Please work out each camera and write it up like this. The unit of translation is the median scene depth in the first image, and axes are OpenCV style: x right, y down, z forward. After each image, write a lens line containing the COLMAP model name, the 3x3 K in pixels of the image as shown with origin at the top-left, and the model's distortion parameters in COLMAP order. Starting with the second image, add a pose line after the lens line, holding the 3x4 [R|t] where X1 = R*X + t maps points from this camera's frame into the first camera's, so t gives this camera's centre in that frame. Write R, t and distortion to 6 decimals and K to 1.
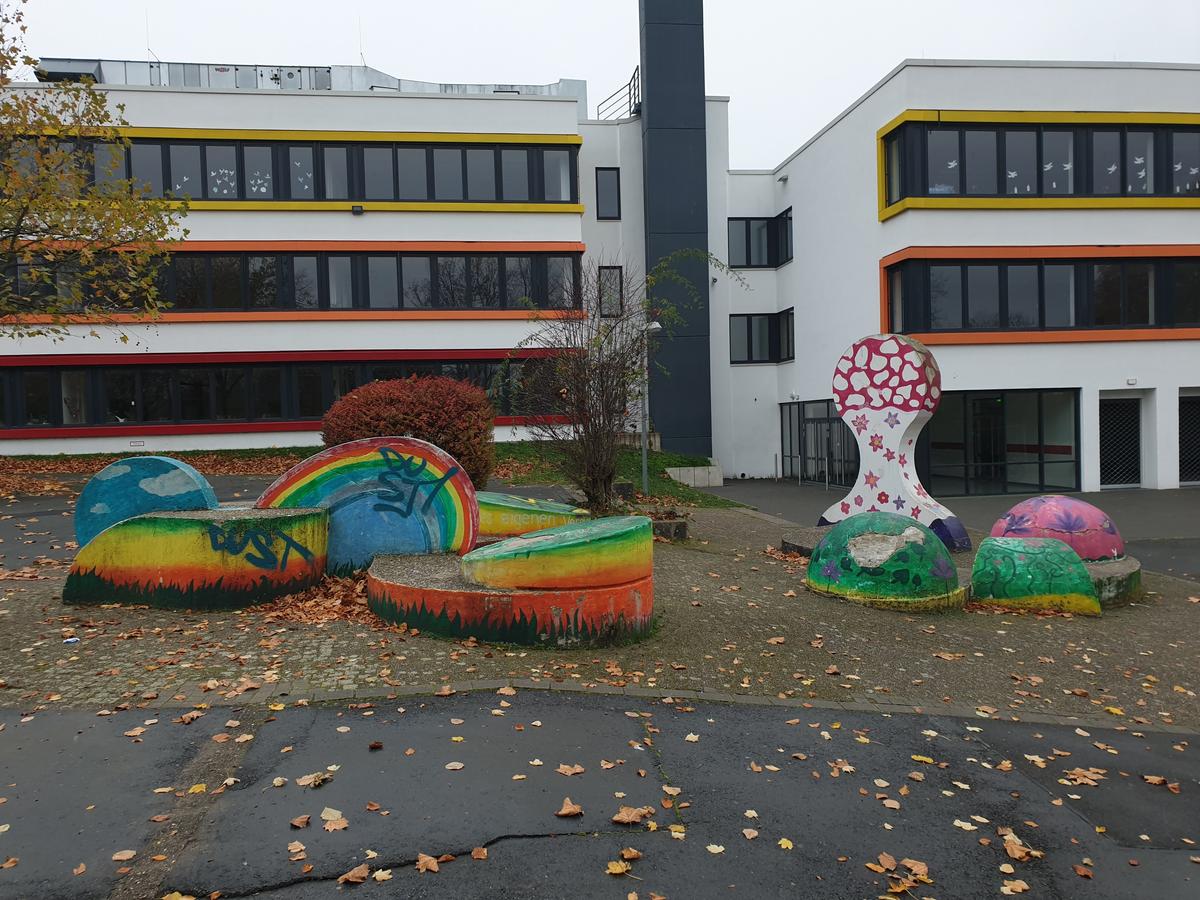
lens RADIAL K [[921.0, 0, 603.4], [0, 921.0, 449.2], [0, 0, 1]] dist [0.051584, -0.052299]
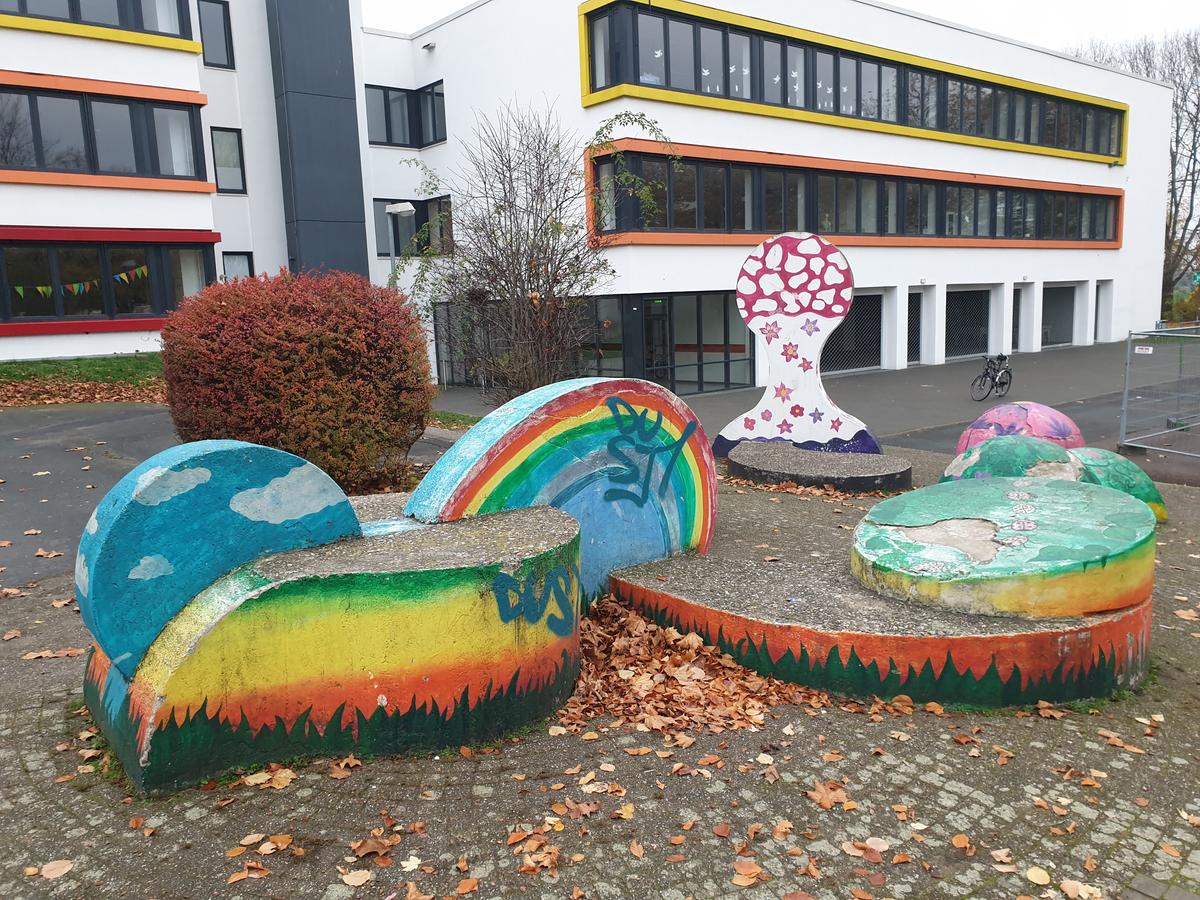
lens RADIAL K [[921.0, 0, 601.4], [0, 921.0, 442.6], [0, 0, 1]] dist [0.051584, -0.052299]
pose [[0.859092, -0.077975, 0.505846, -0.353185], [0.024465, 0.993453, 0.111589, -0.025420], [-0.511236, -0.083490, 0.855375, 0.310531]]
